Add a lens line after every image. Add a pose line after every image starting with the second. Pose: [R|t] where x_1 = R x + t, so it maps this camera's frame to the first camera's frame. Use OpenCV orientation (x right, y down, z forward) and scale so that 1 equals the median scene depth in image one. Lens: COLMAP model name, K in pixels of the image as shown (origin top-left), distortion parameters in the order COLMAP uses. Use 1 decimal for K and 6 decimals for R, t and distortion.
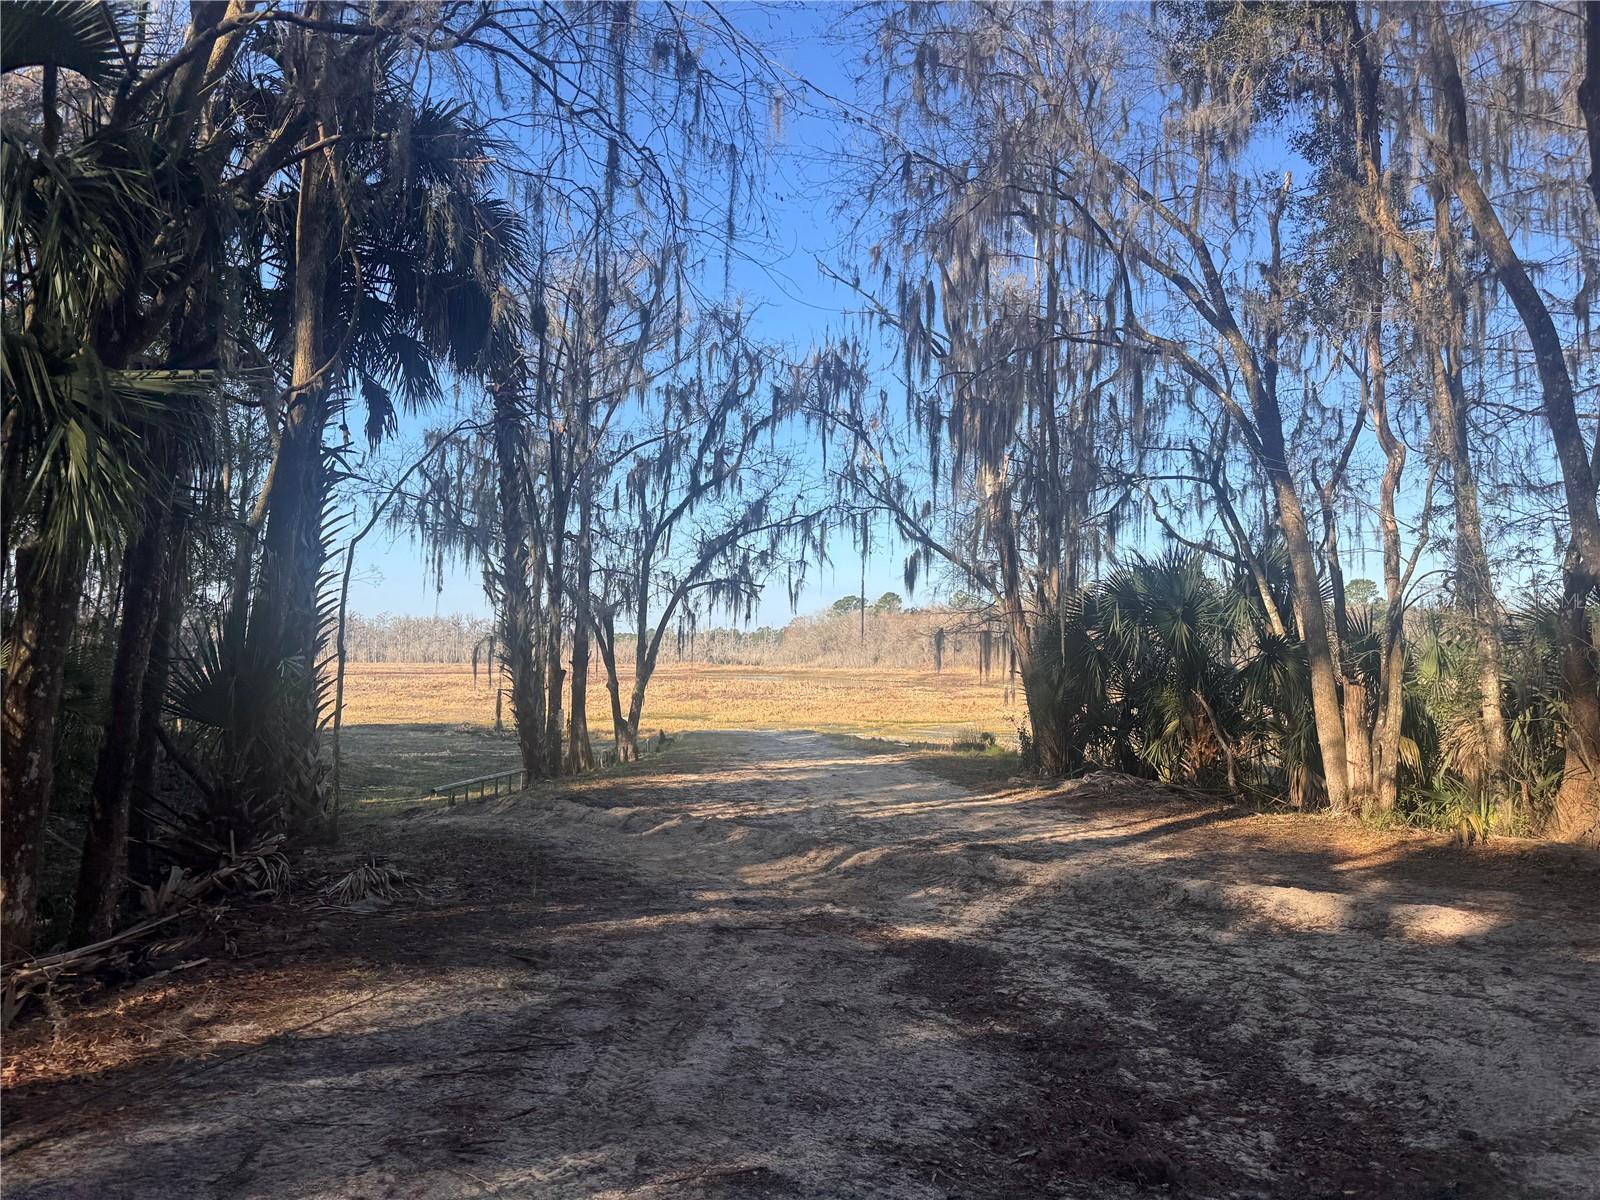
lens RADIAL K [[1112.1, 0, 813.1], [0, 1112.1, 578.3], [0, 0, 1]] dist [0.086909, -0.000084]
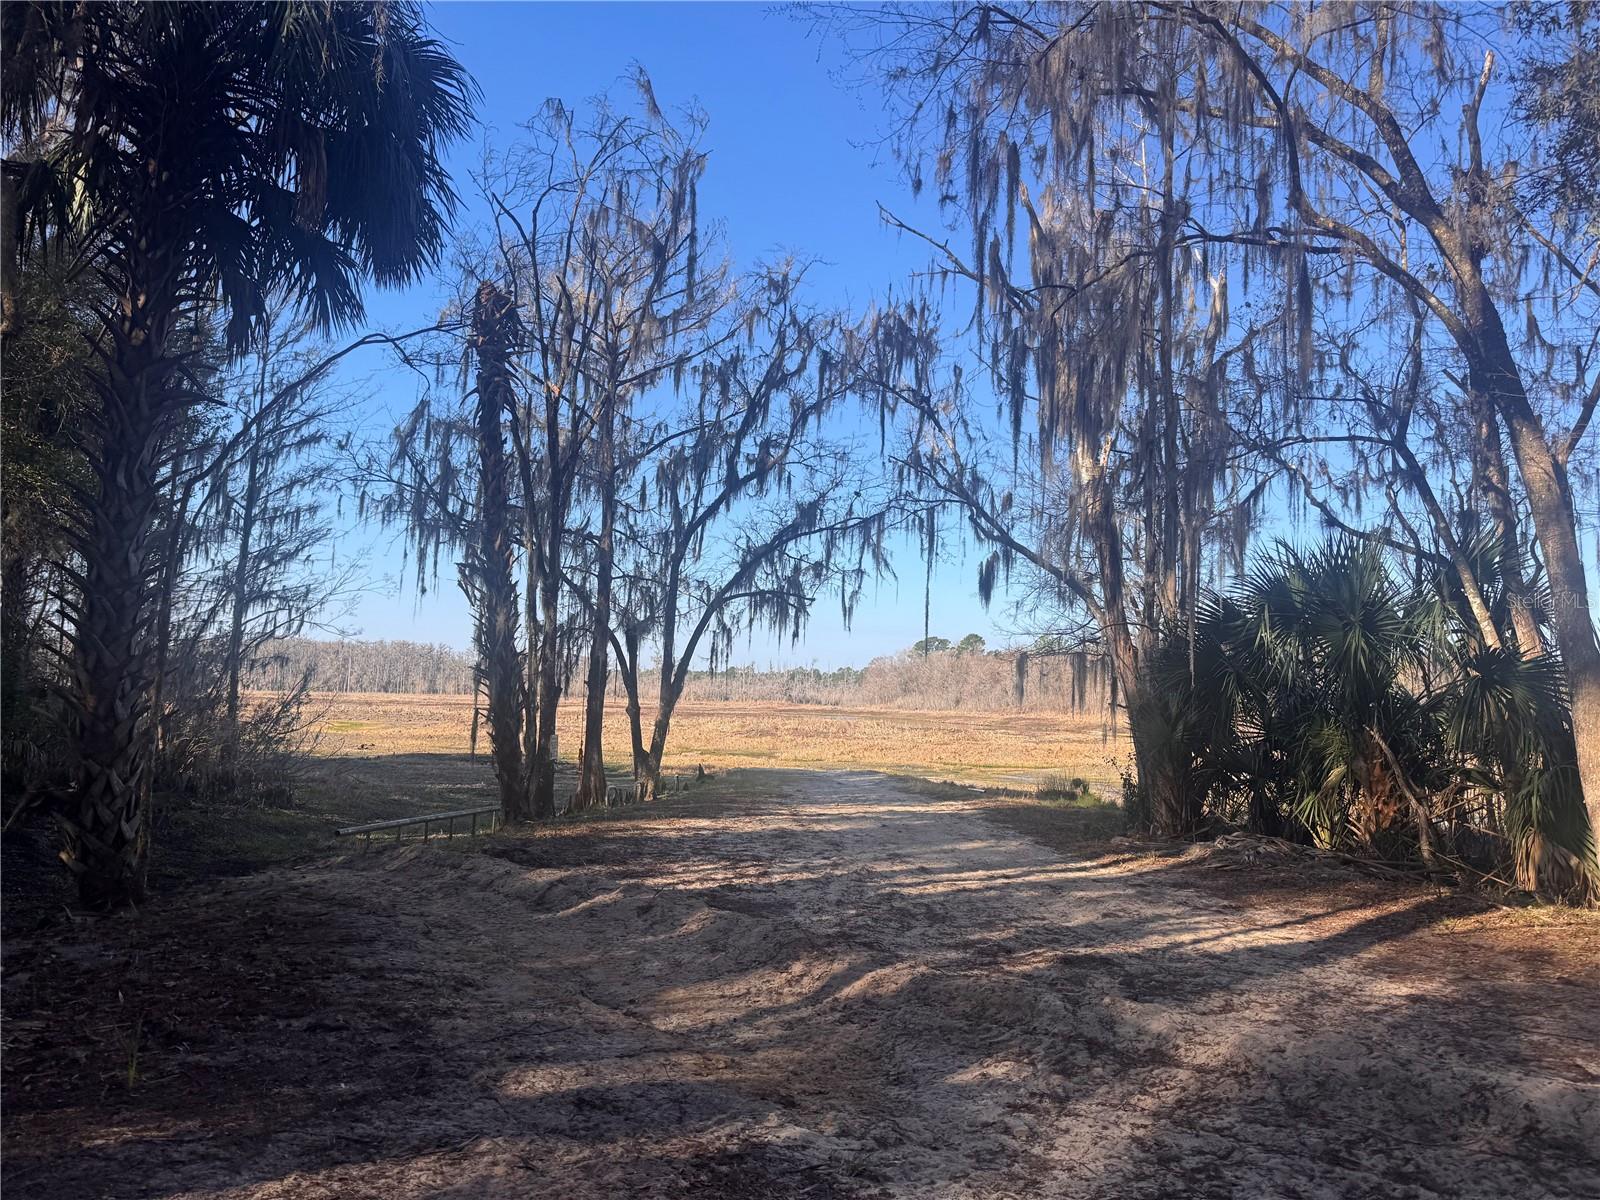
lens RADIAL K [[1117.2, 0, 800.0], [0, 1117.2, 600.0], [0, 0, 1]] dist [0.091231, -0.112734]
pose [[0.996304, 0.012443, -0.084991, 0.020724], [-0.013861, 0.999774, -0.016115, 0.024858], [0.084771, 0.017233, 0.996251, 0.165380]]
